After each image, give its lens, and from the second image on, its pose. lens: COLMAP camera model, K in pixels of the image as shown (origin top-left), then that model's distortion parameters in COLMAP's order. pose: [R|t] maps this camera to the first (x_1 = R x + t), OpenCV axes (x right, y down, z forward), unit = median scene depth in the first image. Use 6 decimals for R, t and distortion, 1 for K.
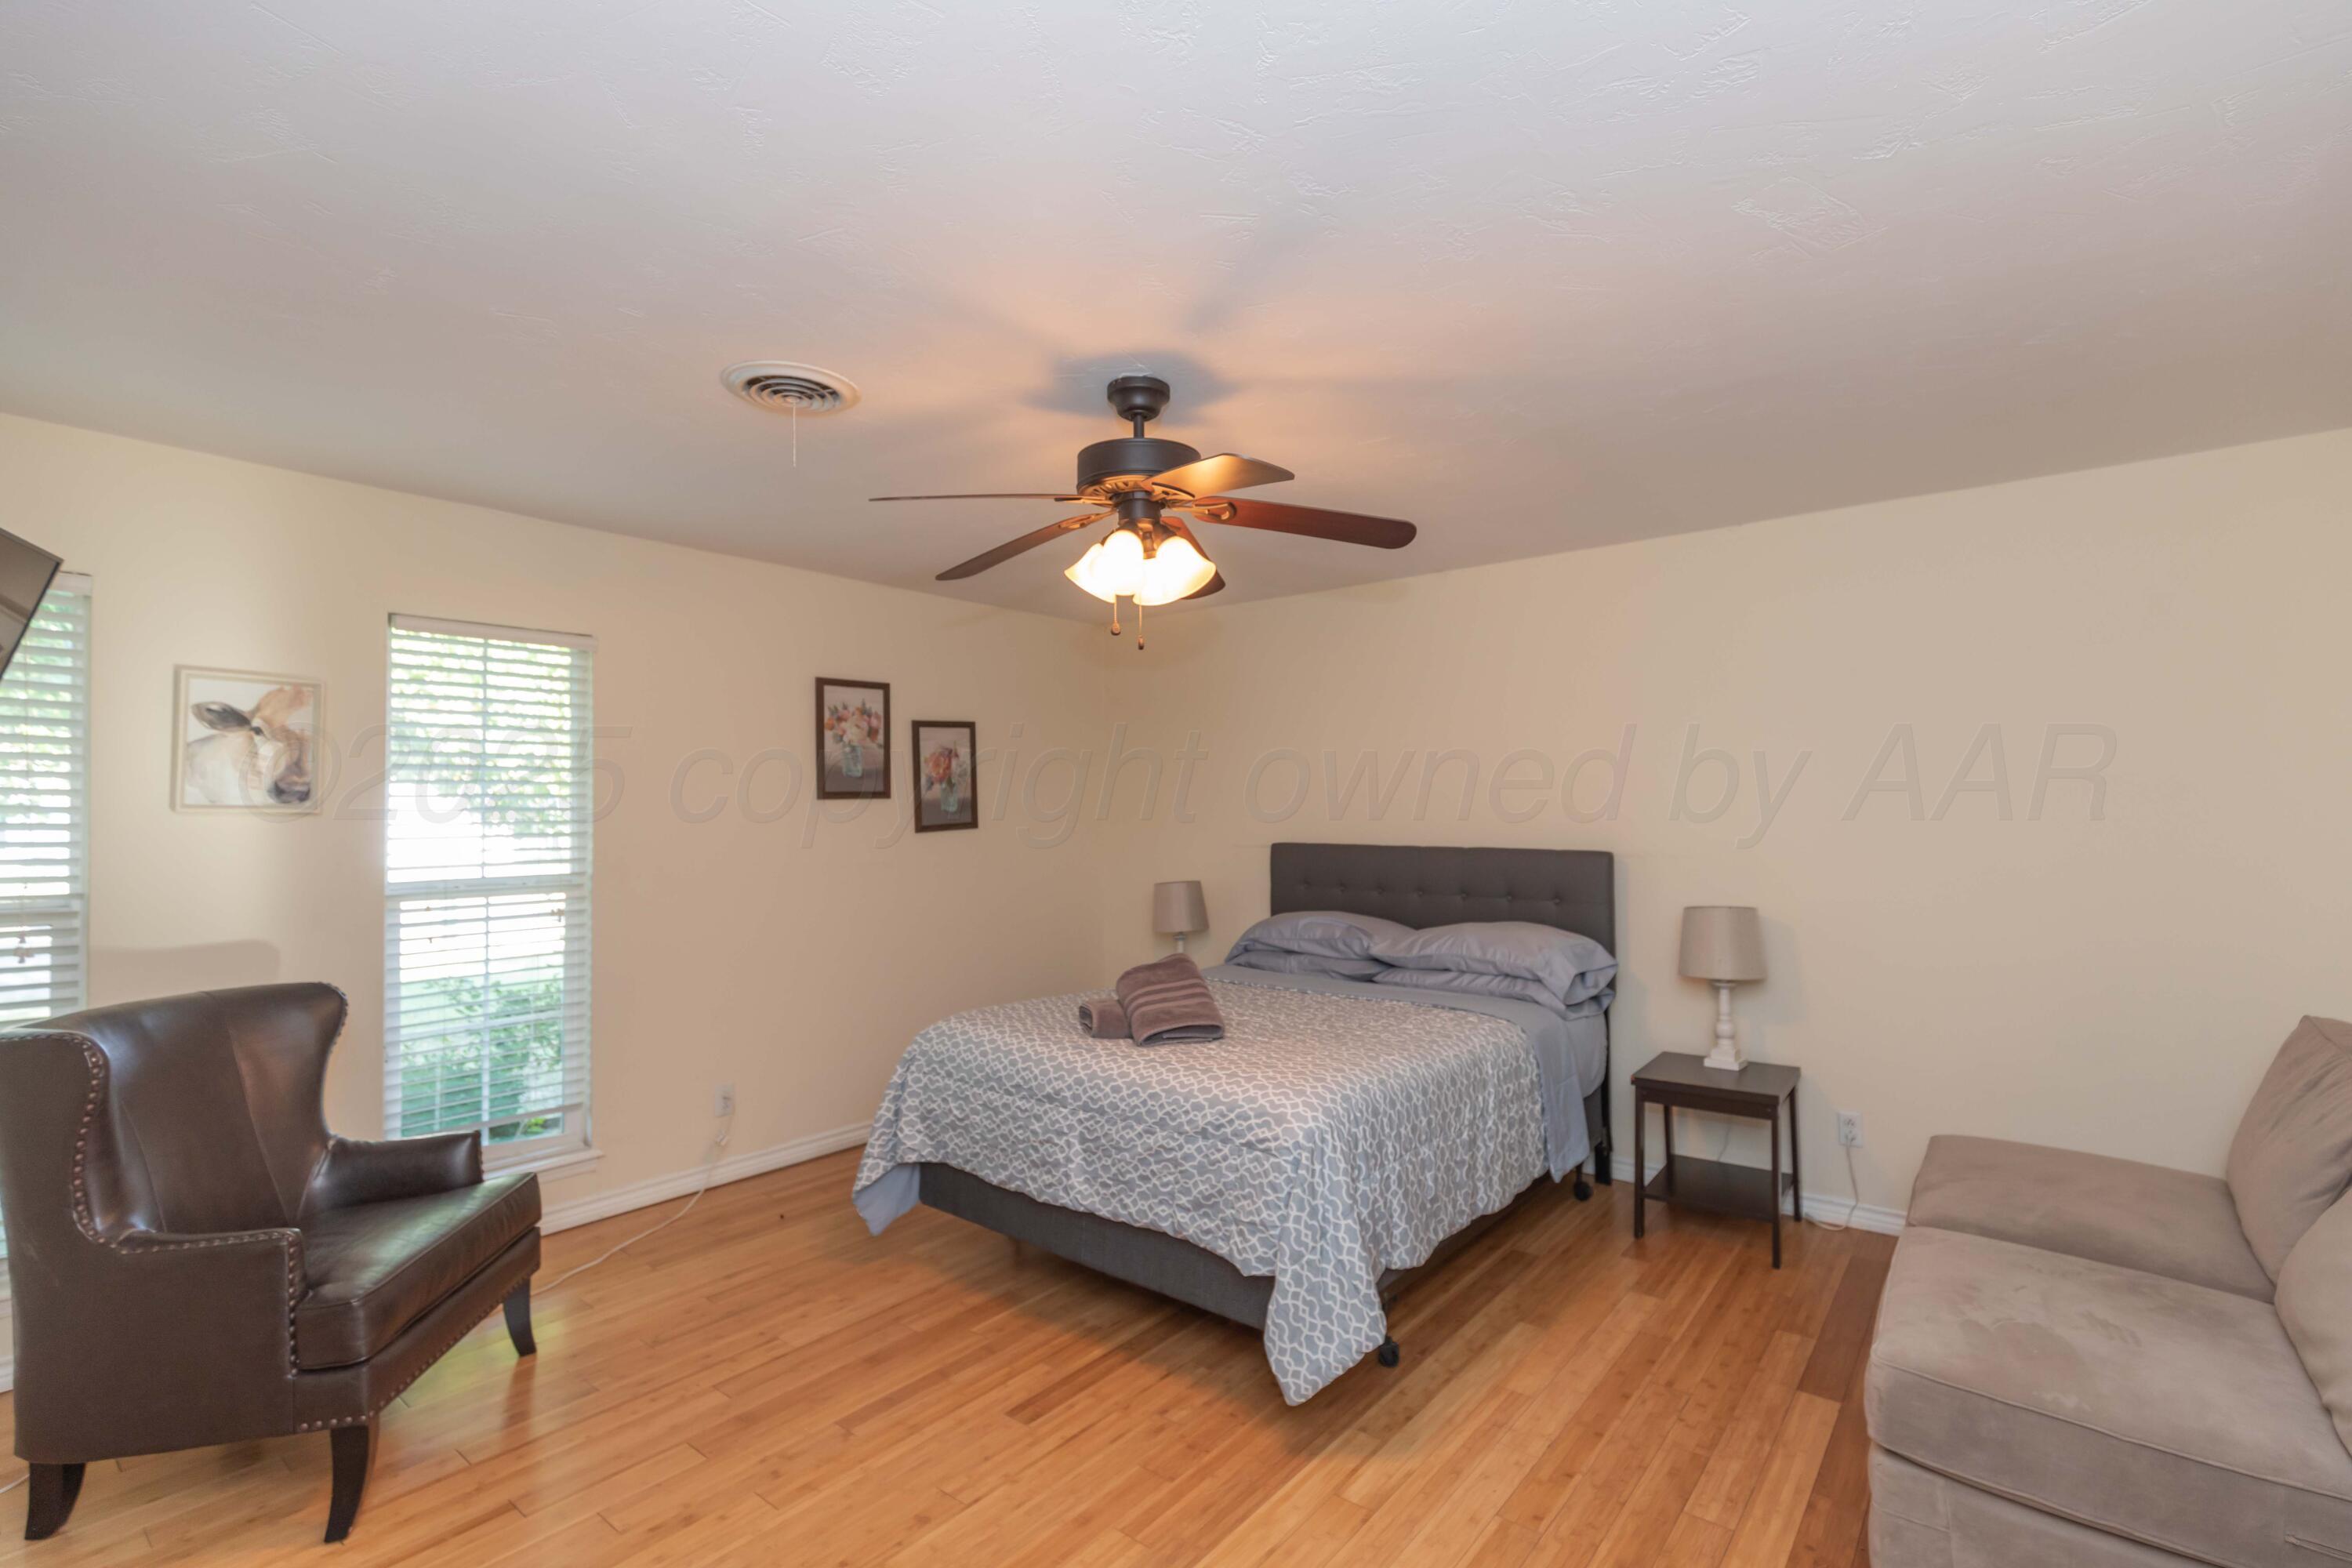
lens RADIAL K [[1059.2, 0, 1180.1], [0, 1059.2, 806.6], [0, 0, 1]] dist [-0.002734, -0.000848]
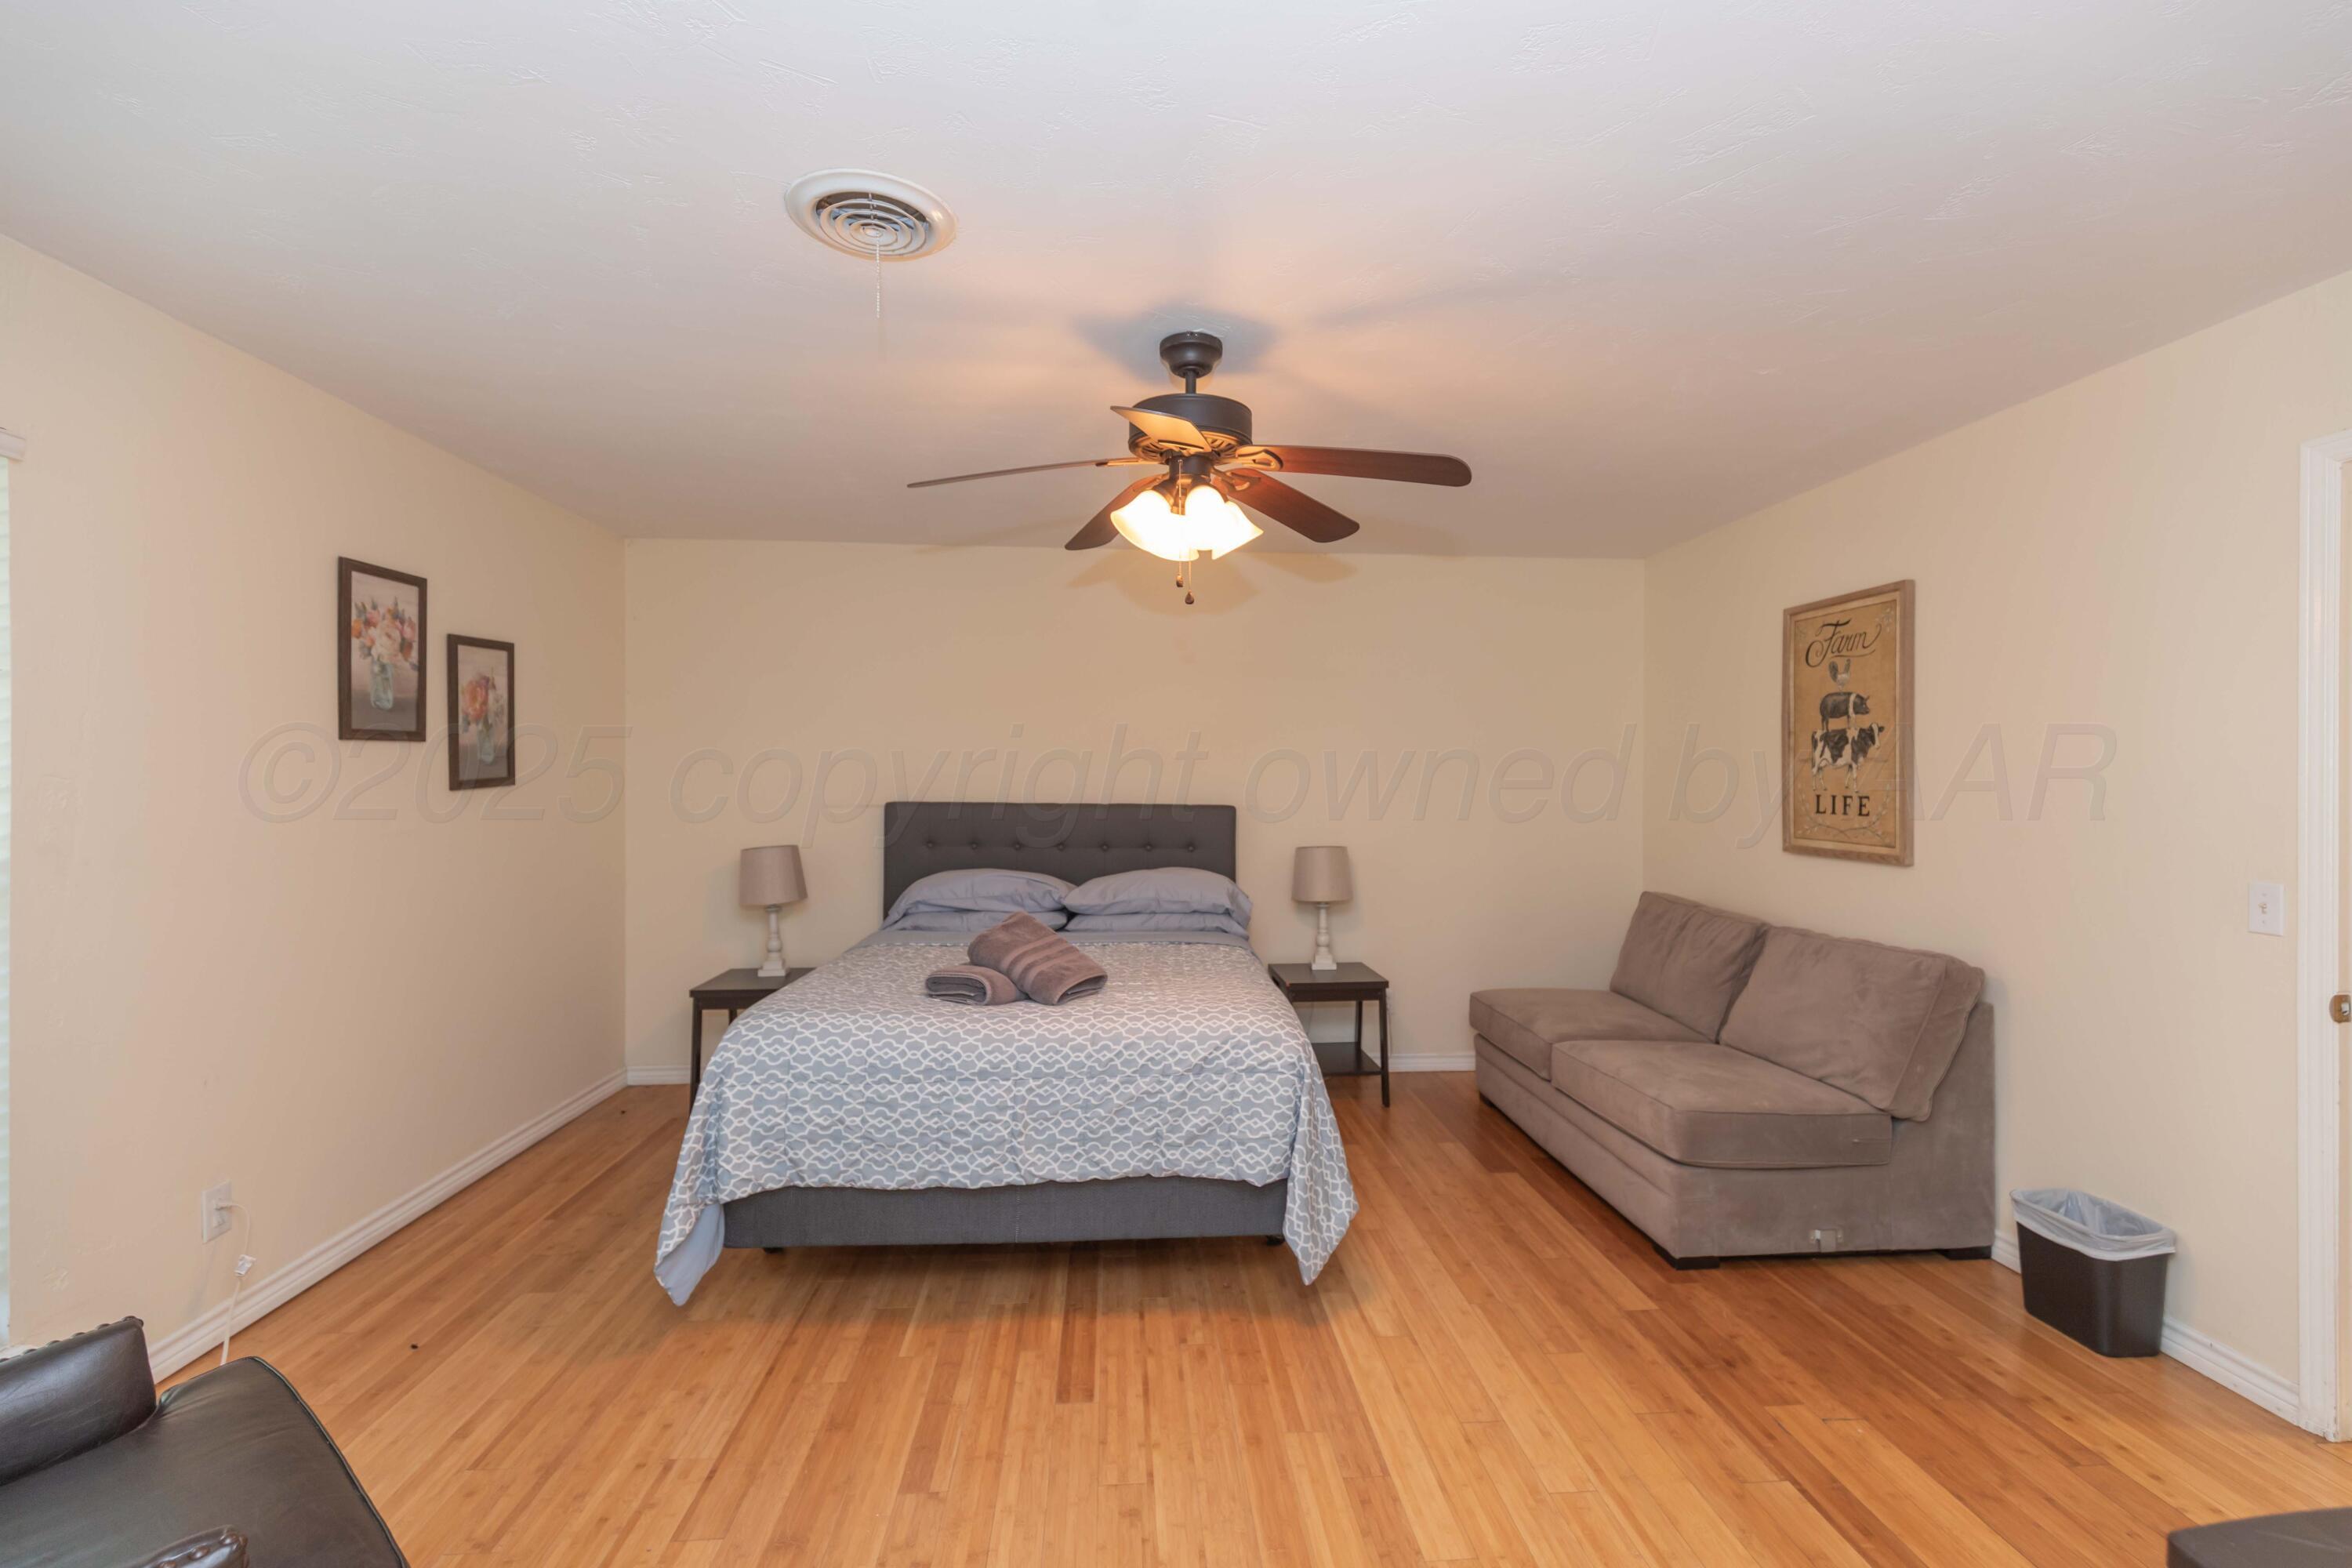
lens RADIAL K [[1053.8, 0, 1179.3], [0, 1053.8, 796.8], [0, 0, 1]] dist [0.001626, -0.000231]
pose [[0.730988, -0.003197, 0.682383, -0.579899], [-0.012490, 0.999759, 0.018064, 0.015233], [-0.682276, -0.021728, 0.730772, 0.206501]]
